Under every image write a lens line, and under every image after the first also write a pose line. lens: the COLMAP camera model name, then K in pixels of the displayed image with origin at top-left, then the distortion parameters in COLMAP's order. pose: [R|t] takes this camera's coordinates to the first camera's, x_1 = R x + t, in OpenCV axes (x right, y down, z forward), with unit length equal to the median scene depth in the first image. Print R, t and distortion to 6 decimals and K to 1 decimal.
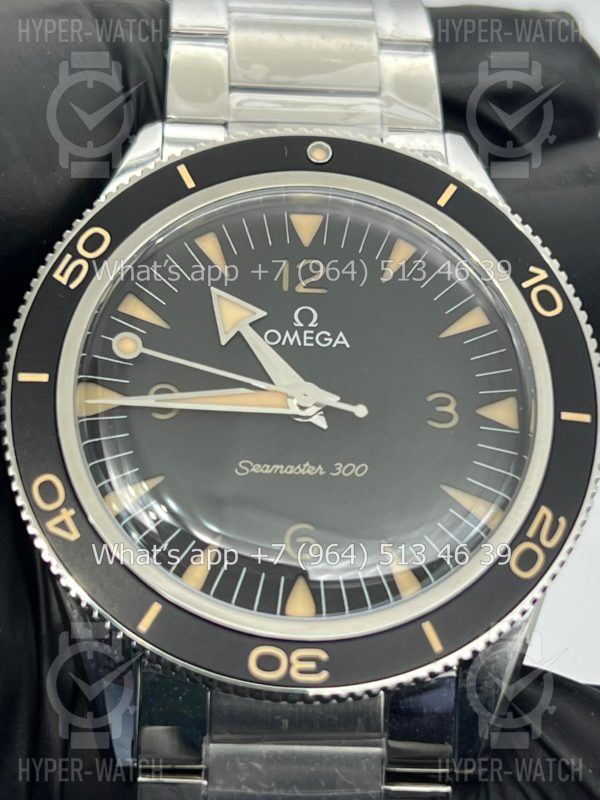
lens RADIAL K [[1894.1, 0, 295.9], [0, 1894.1, 402.2], [0, 0, 1]] dist [0.287415, 0.000000]
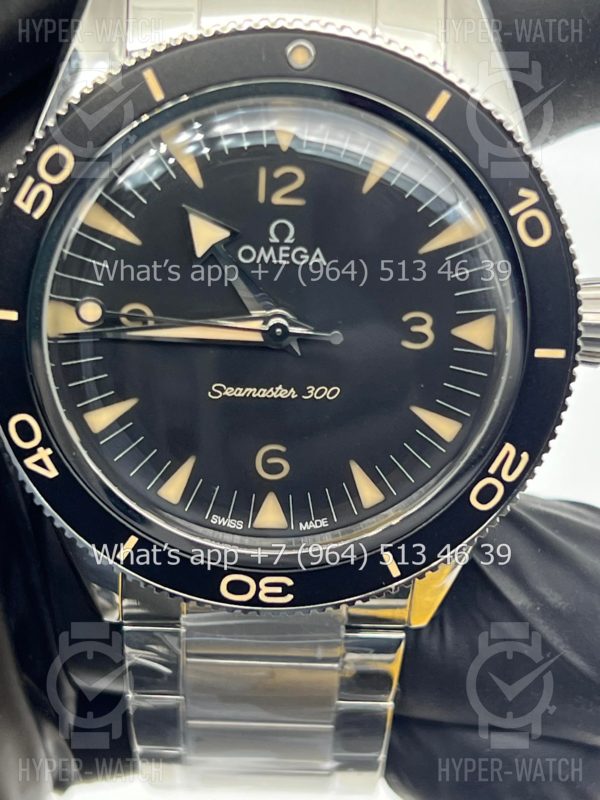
lens RADIAL K [[1894.1, 0, 299.4], [0, 1894.1, 382.3], [0, 0, 1]] dist [0.287415, 0.000000]
pose [[0.999586, 0.027427, -0.008672, 0.025111], [-0.017203, 0.811592, 0.583972, -0.558416], [0.023055, -0.583581, 0.811728, 0.180566]]
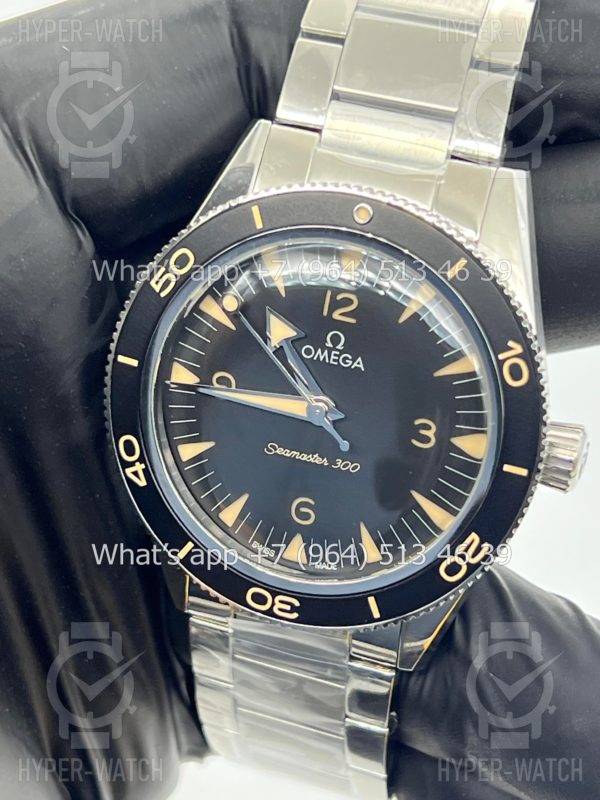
lens RADIAL K [[1894.1, 0, 299.7], [0, 1894.1, 400.0], [0, 0, 1]] dist [0.287415, 0.000000]
pose [[0.938842, 0.218945, -0.265780, 0.341840], [-0.047829, 0.847266, 0.529012, -0.707569], [0.341011, -0.483946, 0.805920, -0.066274]]
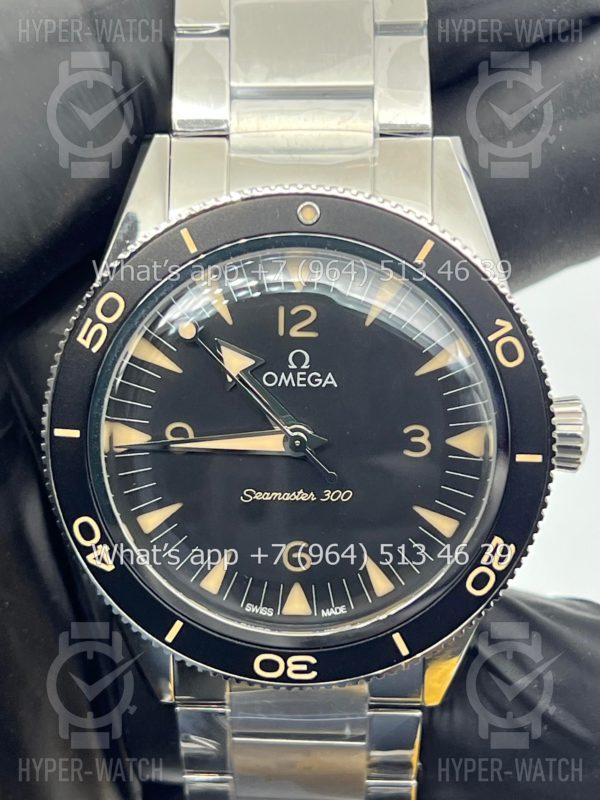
lens RADIAL K [[1894.1, 0, 294.7], [0, 1894.1, 387.6], [0, 0, 1]] dist [0.287415, 0.000000]
pose [[0.996765, 0.006336, -0.080123, 0.096891], [0.035129, 0.862281, 0.505210, -0.624280], [0.072289, -0.506390, 0.859269, 0.008315]]
